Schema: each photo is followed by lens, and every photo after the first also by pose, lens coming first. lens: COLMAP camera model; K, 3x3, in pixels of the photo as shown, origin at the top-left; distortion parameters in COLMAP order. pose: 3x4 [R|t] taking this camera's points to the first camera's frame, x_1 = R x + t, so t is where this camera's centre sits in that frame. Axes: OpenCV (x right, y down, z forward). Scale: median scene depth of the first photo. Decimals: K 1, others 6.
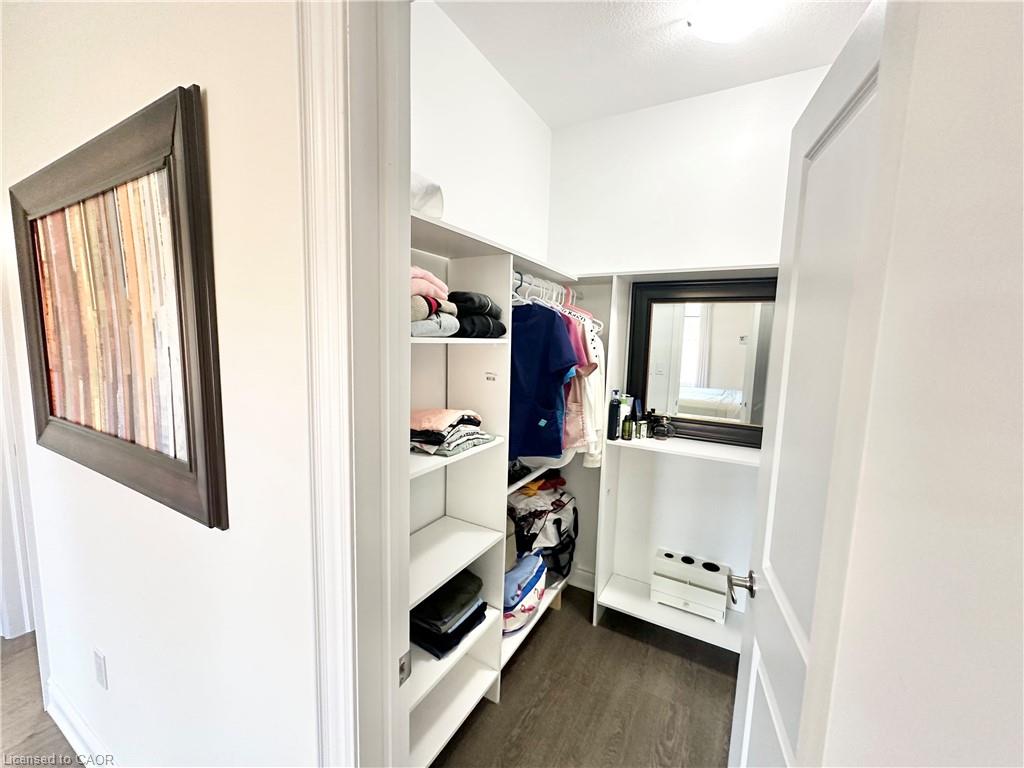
lens RADIAL K [[401.5, 0, 513.3], [0, 401.5, 385.6], [0, 0, 1]] dist [-0.006528, 0.000014]
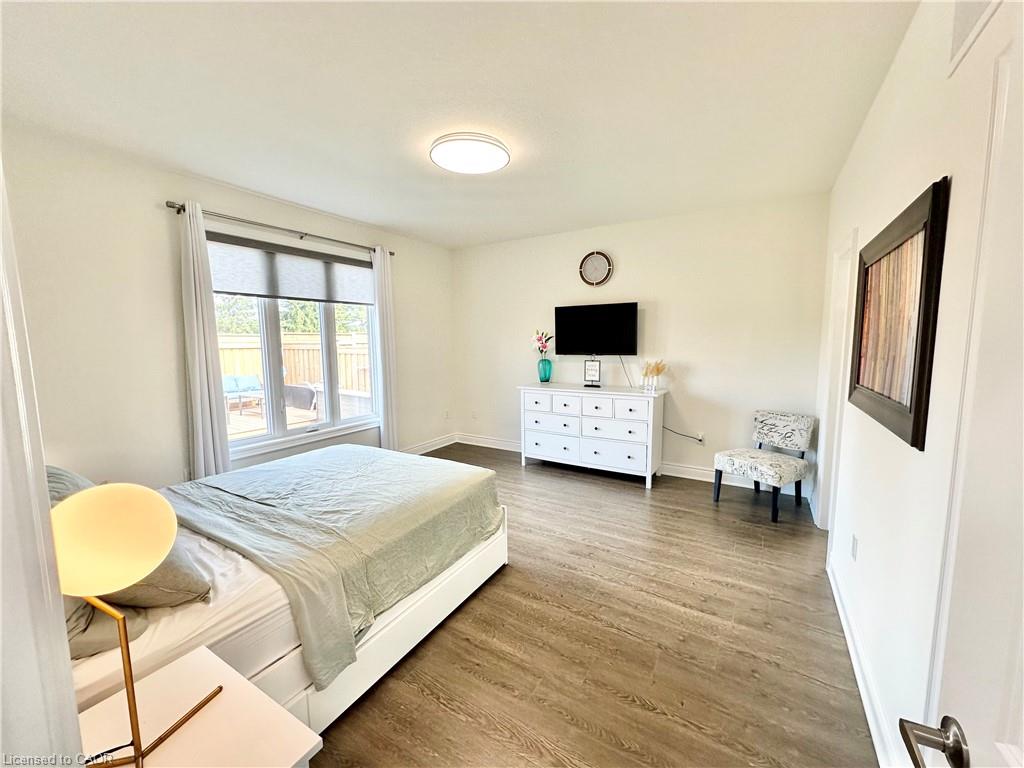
lens RADIAL K [[401.5, 0, 518.0], [0, 401.5, 381.0], [0, 0, 1]] dist [-0.006528, 0.000014]
pose [[-0.045442, 0.073773, -0.996239, 0.648079], [-0.106294, 0.991251, 0.078252, 0.096334], [0.993296, 0.109450, -0.037203, -0.397279]]
